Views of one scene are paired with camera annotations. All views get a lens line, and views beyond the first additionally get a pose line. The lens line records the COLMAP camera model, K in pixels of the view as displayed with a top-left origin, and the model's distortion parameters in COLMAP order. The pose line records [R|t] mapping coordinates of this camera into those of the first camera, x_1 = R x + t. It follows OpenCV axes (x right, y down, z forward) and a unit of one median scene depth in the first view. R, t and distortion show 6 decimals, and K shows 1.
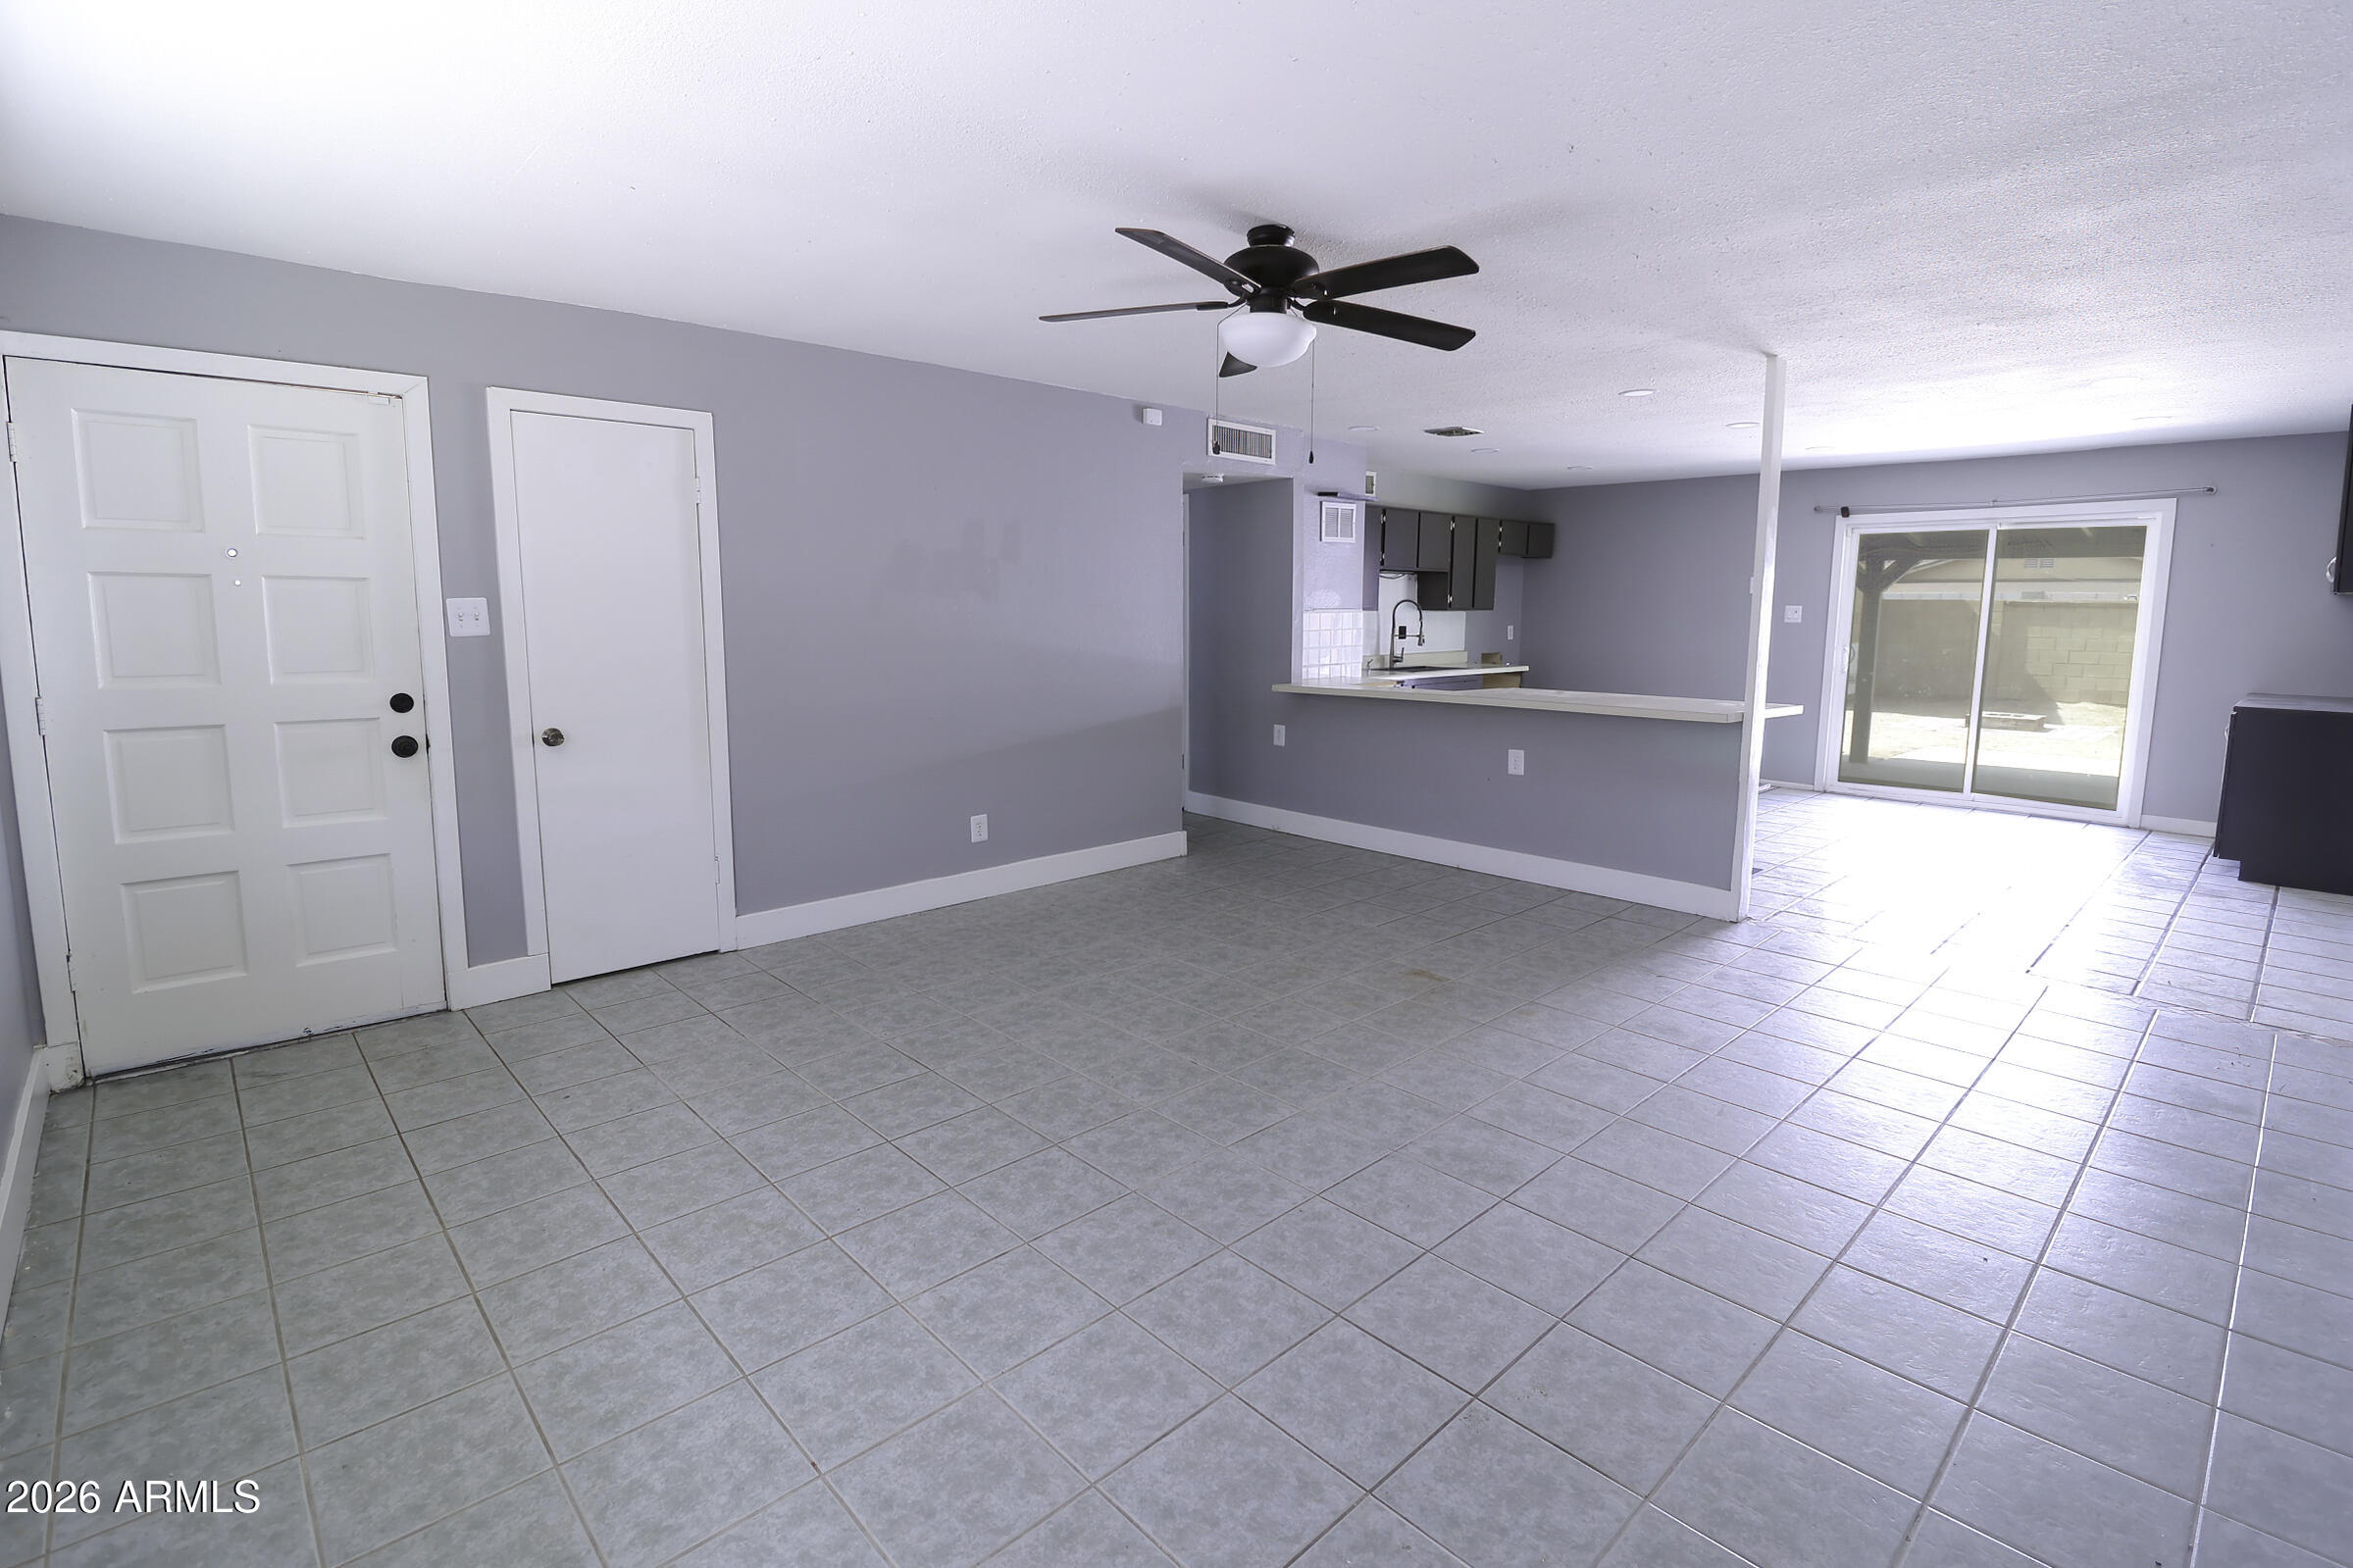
lens RADIAL K [[1110.0, 0, 1172.9], [0, 1110.0, 759.2], [0, 0, 1]] dist [-0.004274, -0.011110]
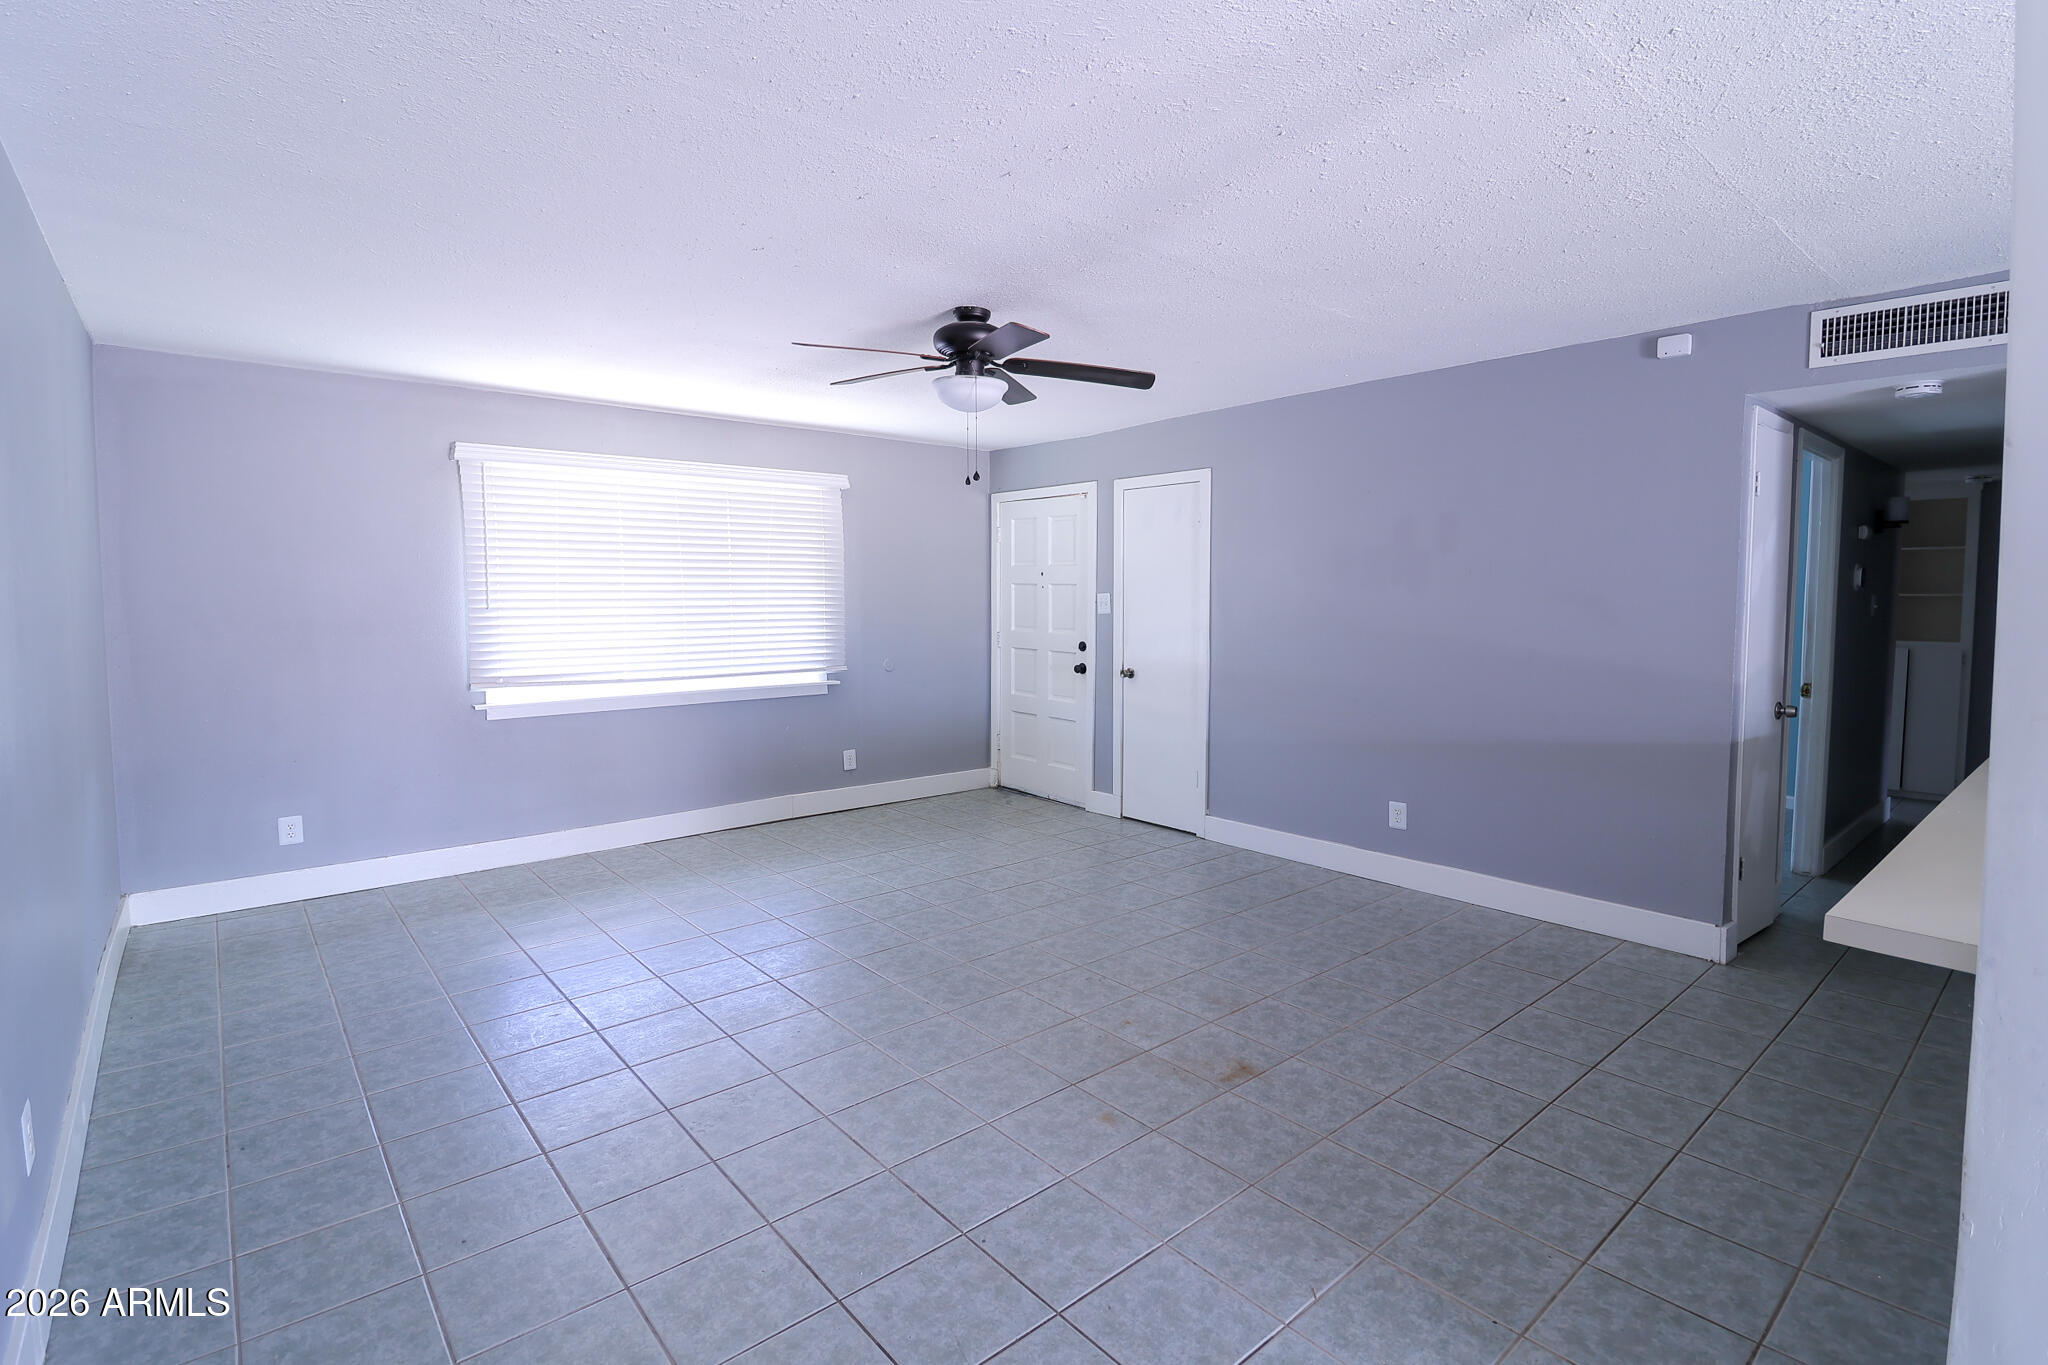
lens RADIAL K [[966.2, 0, 1027.3], [0, 966.2, 663.4], [0, 0, 1]] dist [-0.004274, -0.011110]
pose [[-0.053372, 0.066680, -0.996346, 0.842826], [-0.137560, 0.987765, 0.073474, -0.110063], [0.989054, 0.140979, -0.043546, 0.802214]]
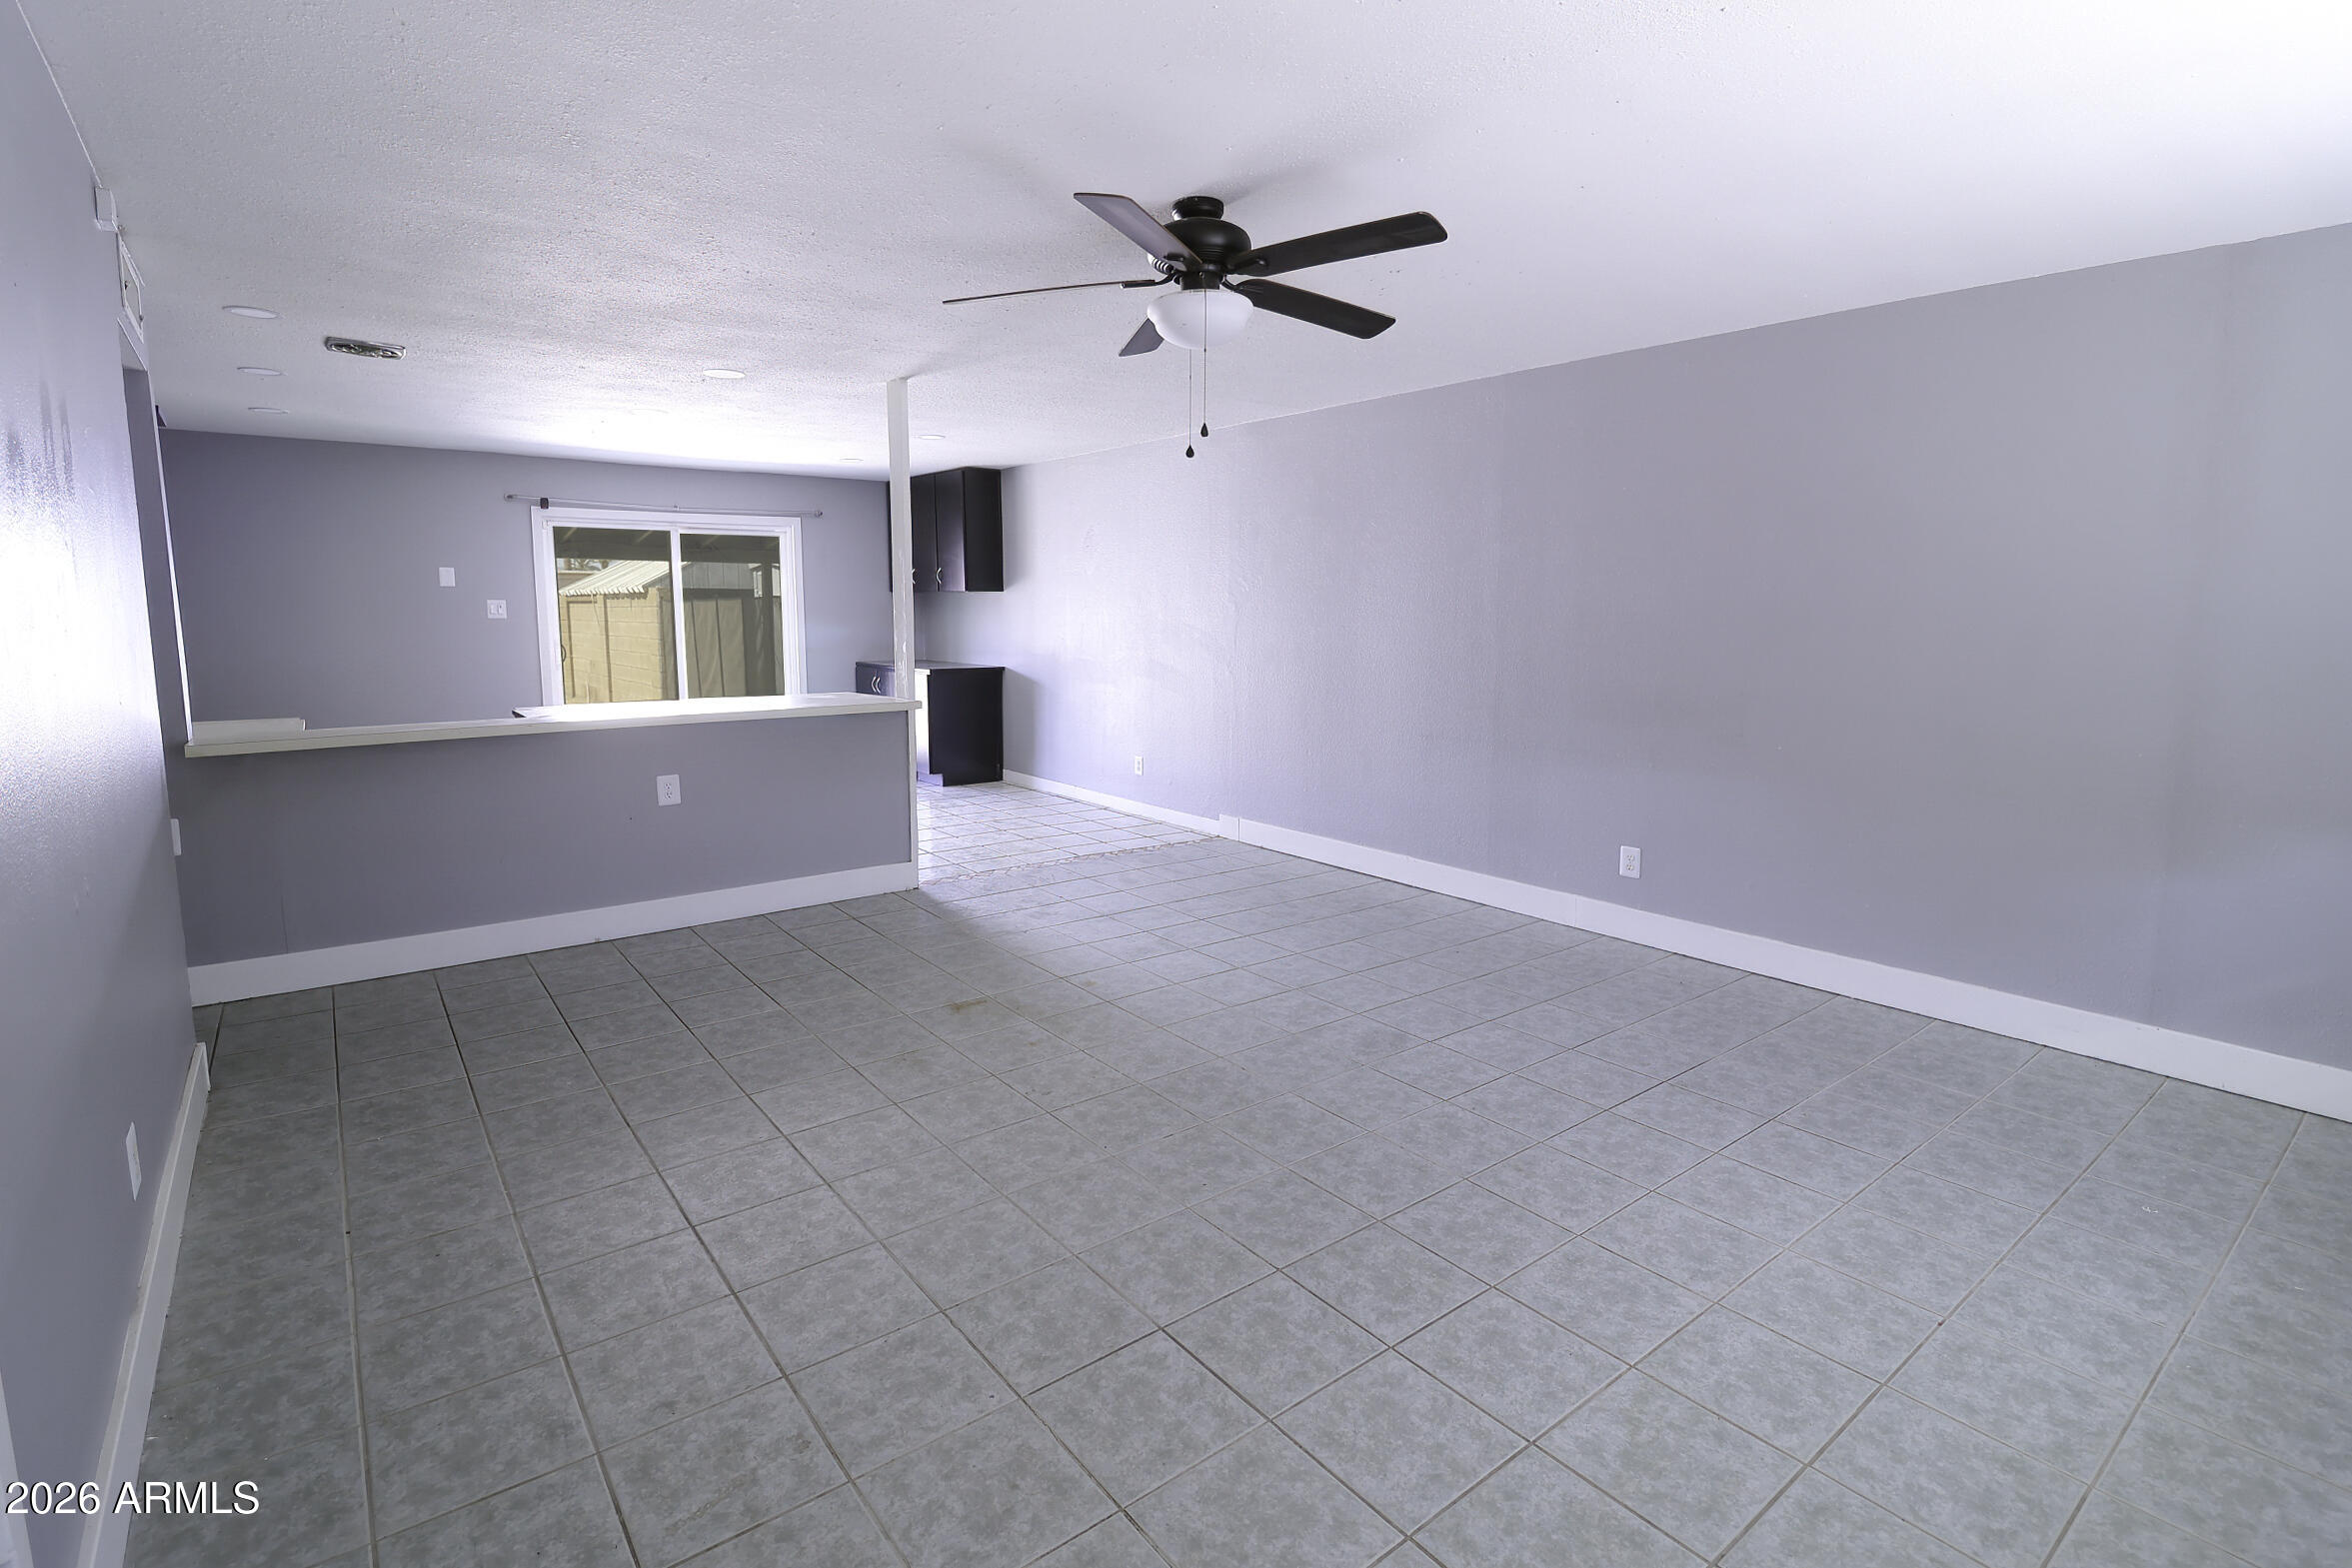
lens RADIAL K [[1109.5, 0, 1213.4], [0, 1109.5, 751.7], [0, 0, 1]] dist [-0.004274, -0.011110]
pose [[0.069555, -0.135516, 0.988331, -0.608507], [0.133208, 0.983119, 0.125426, -0.095525], [-0.988644, 0.122930, 0.086432, 0.657901]]
